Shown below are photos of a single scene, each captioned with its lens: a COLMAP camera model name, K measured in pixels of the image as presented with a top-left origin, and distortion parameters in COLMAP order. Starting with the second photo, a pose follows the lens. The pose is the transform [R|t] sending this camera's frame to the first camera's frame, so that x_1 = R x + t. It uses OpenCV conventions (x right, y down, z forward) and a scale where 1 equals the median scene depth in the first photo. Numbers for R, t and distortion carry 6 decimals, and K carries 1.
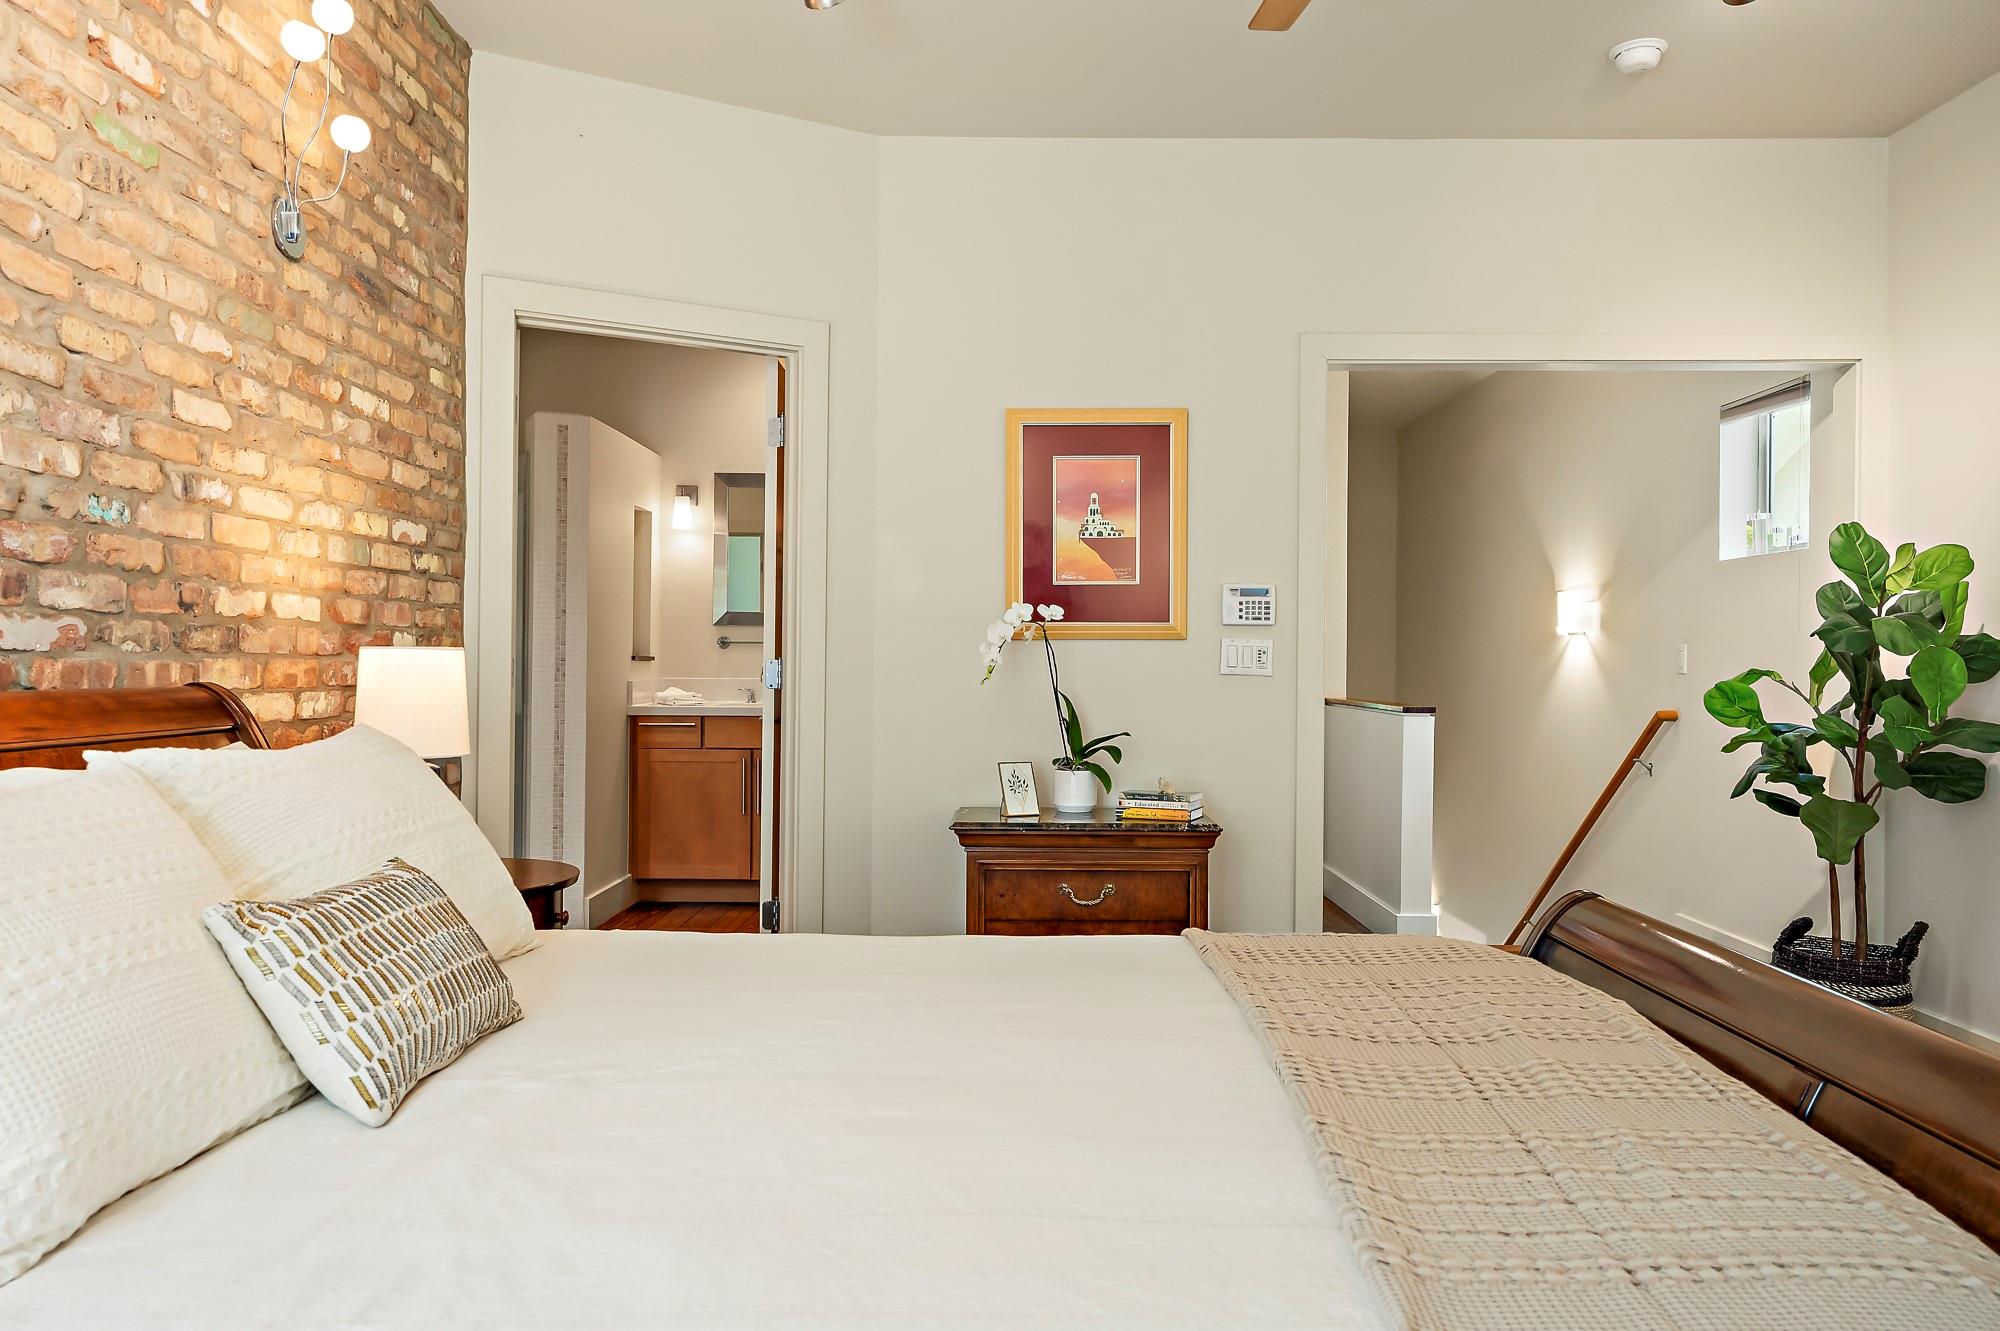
lens RADIAL K [[1420.9, 0, 1002.2], [0, 1420.9, 660.6], [0, 0, 1]] dist [0.004161, 0.000513]
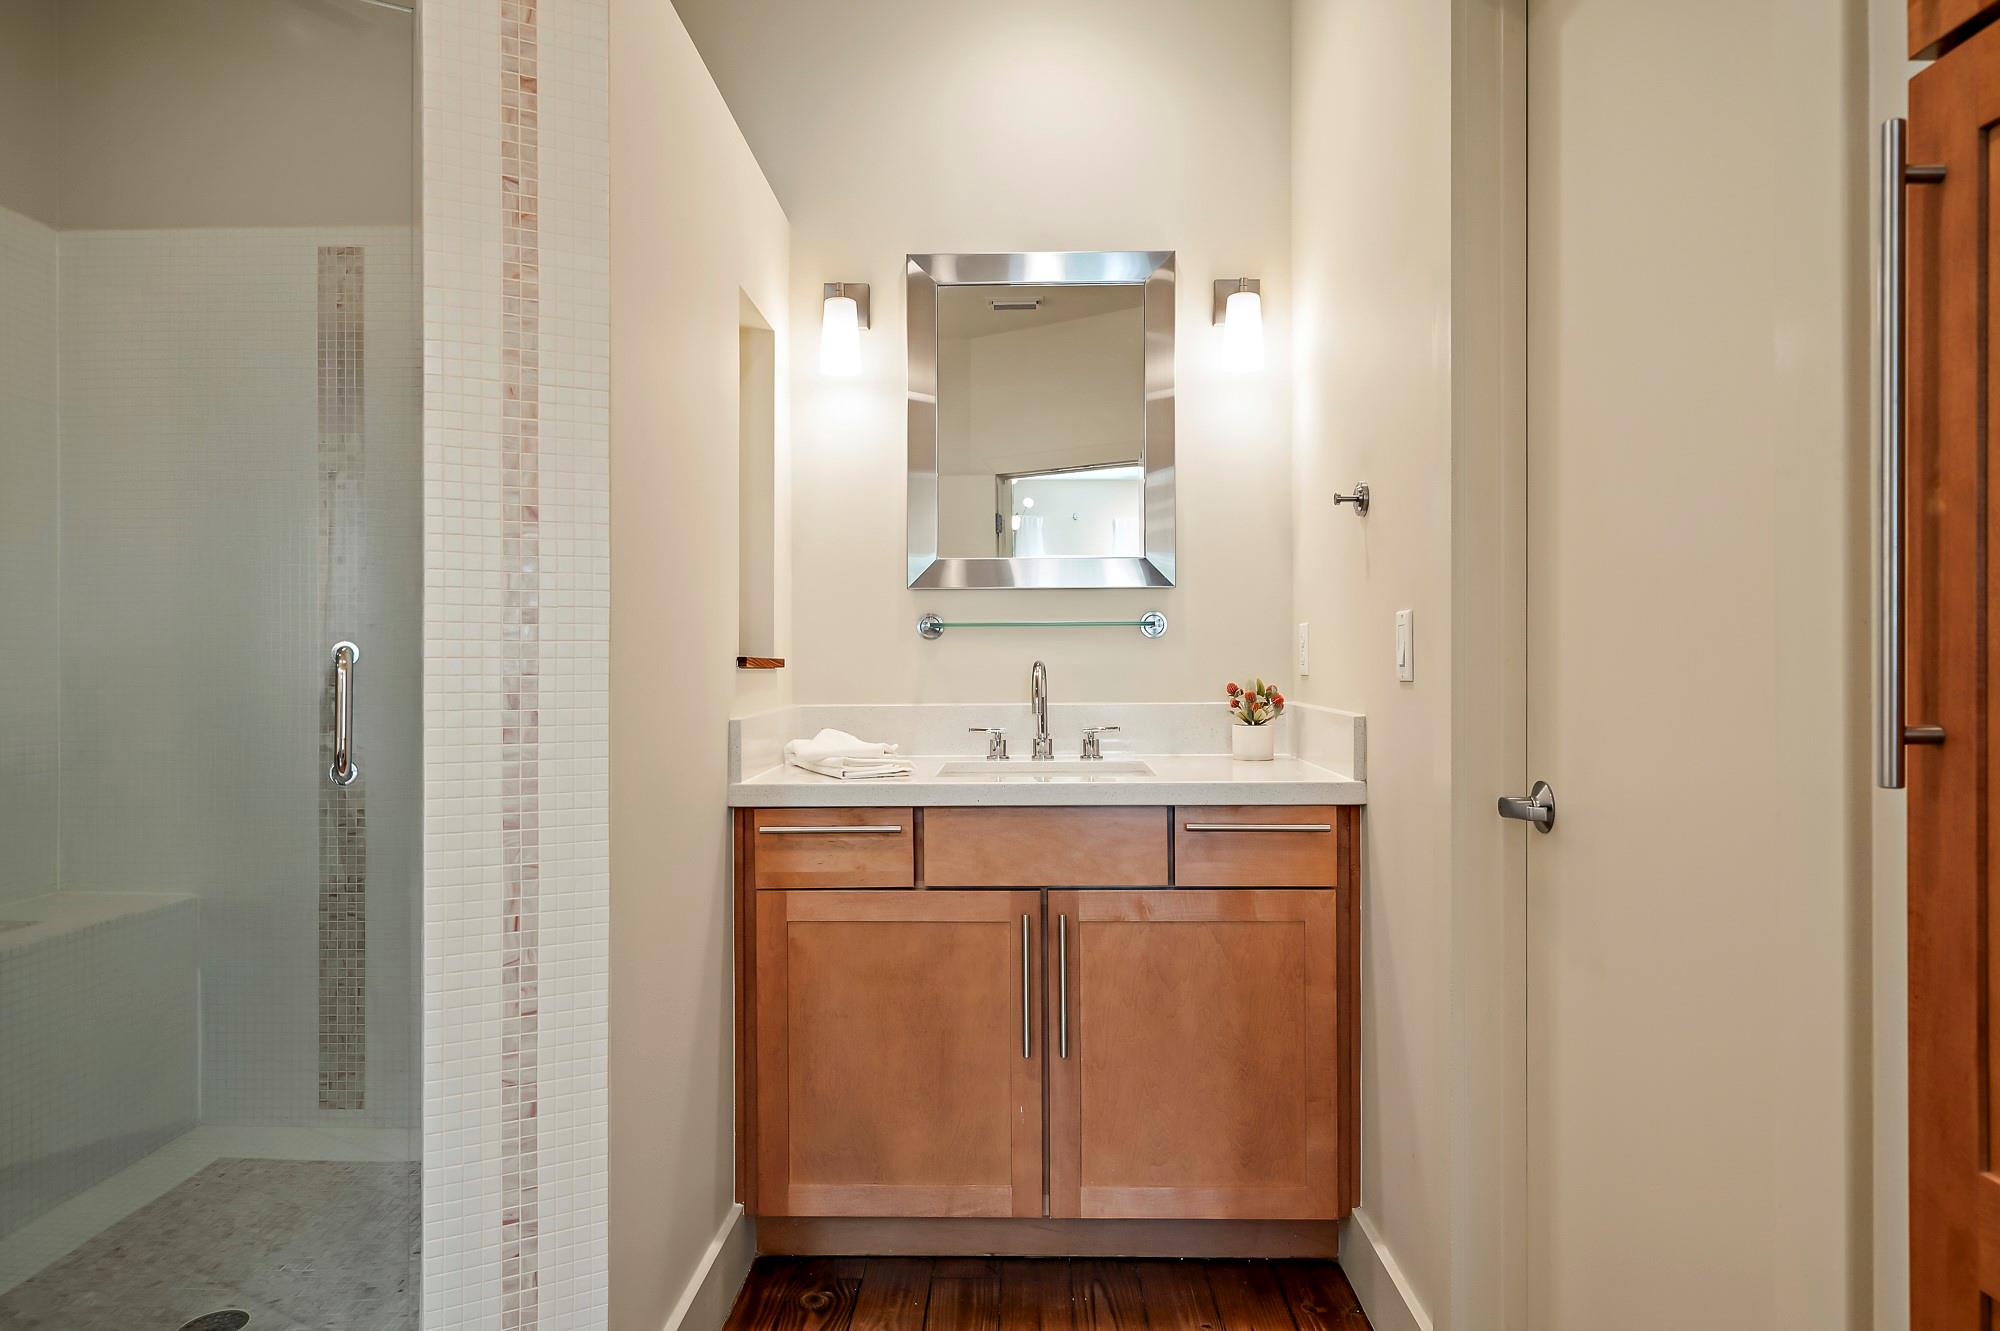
lens RADIAL K [[1205.5, 0, 997.5], [0, 1205.5, 661.3], [0, 0, 1]] dist [-0.000490, -0.000001]
pose [[0.999737, -0.010035, -0.020597, -0.180564], [0.010023, 0.999950, -0.000687, -0.001312], [0.020603, 0.000480, 0.999788, 0.661237]]
